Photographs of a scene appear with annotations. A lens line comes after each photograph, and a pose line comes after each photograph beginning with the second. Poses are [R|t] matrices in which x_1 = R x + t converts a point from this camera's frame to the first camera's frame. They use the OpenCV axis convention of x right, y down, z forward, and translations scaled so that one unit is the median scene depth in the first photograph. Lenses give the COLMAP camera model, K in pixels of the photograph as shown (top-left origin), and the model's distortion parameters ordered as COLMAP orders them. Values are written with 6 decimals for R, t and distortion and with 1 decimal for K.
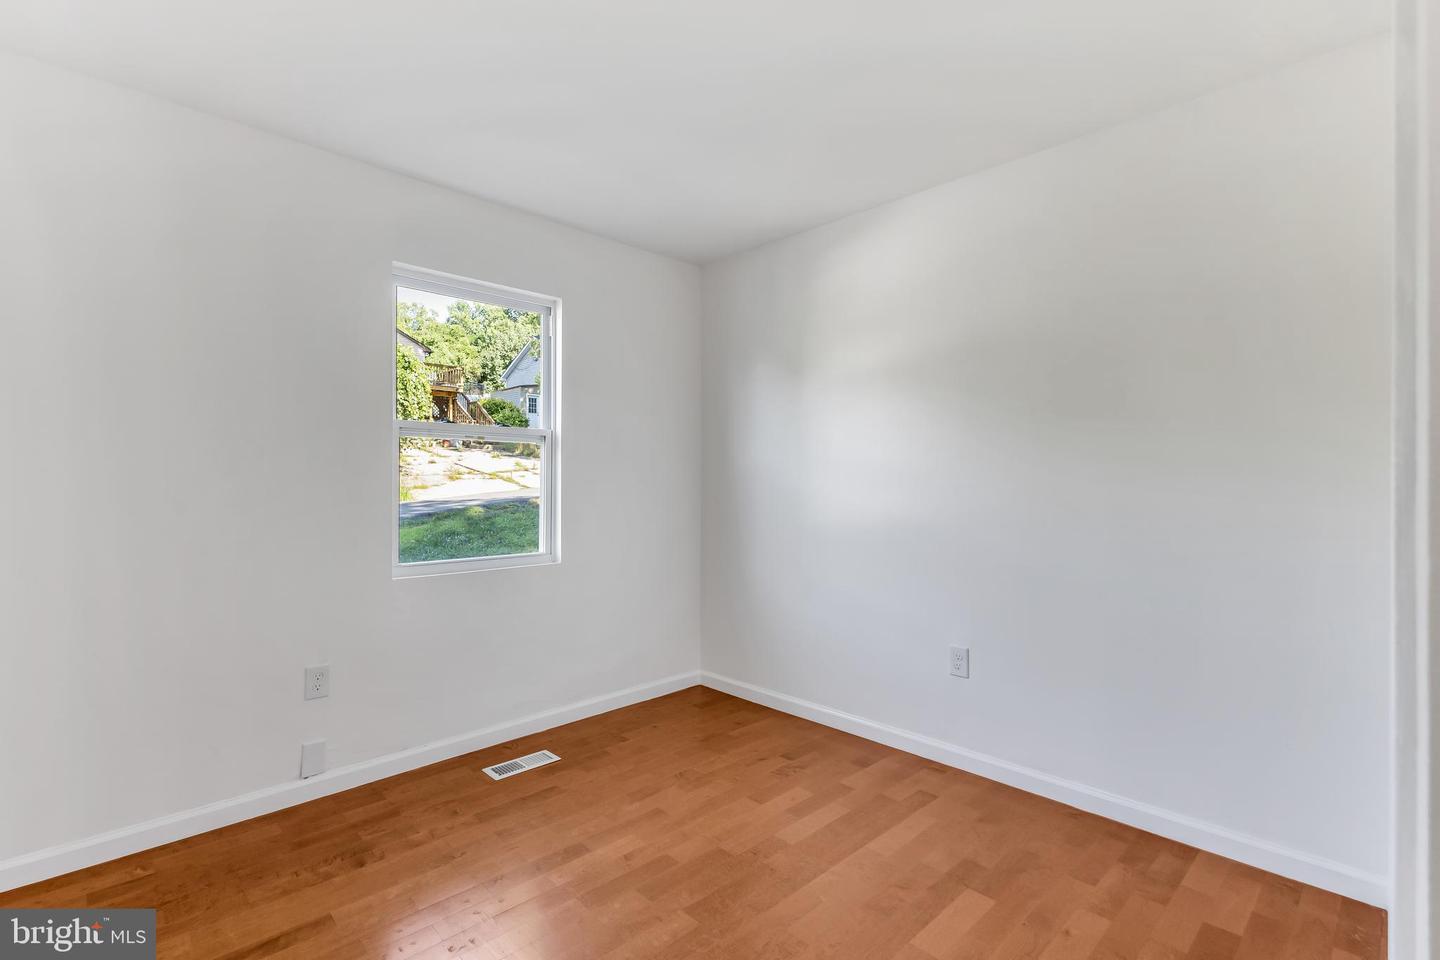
lens RADIAL K [[658.8, 0, 717.2], [0, 658.8, 481.3], [0, 0, 1]] dist [0.002142, 0.000021]
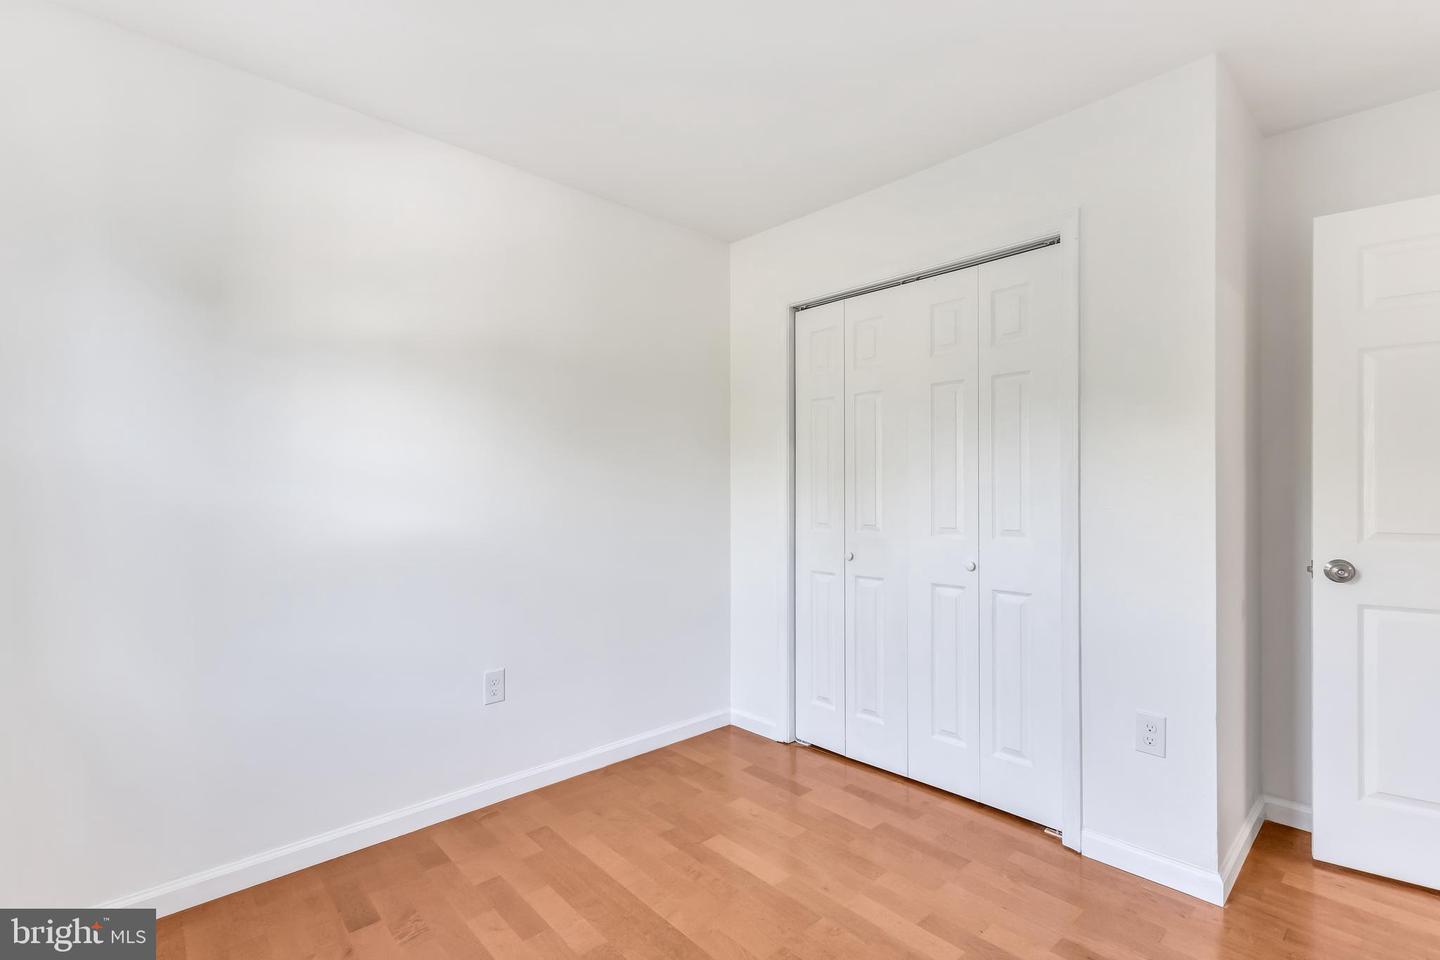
lens RADIAL K [[658.8, 0, 717.4], [0, 658.8, 485.1], [0, 0, 1]] dist [0.002142, 0.000021]
pose [[0.009676, 0.006601, 0.999931, -0.653427], [-0.004057, 0.999970, -0.006562, -0.004690], [-0.999945, -0.003993, 0.009703, 0.801268]]
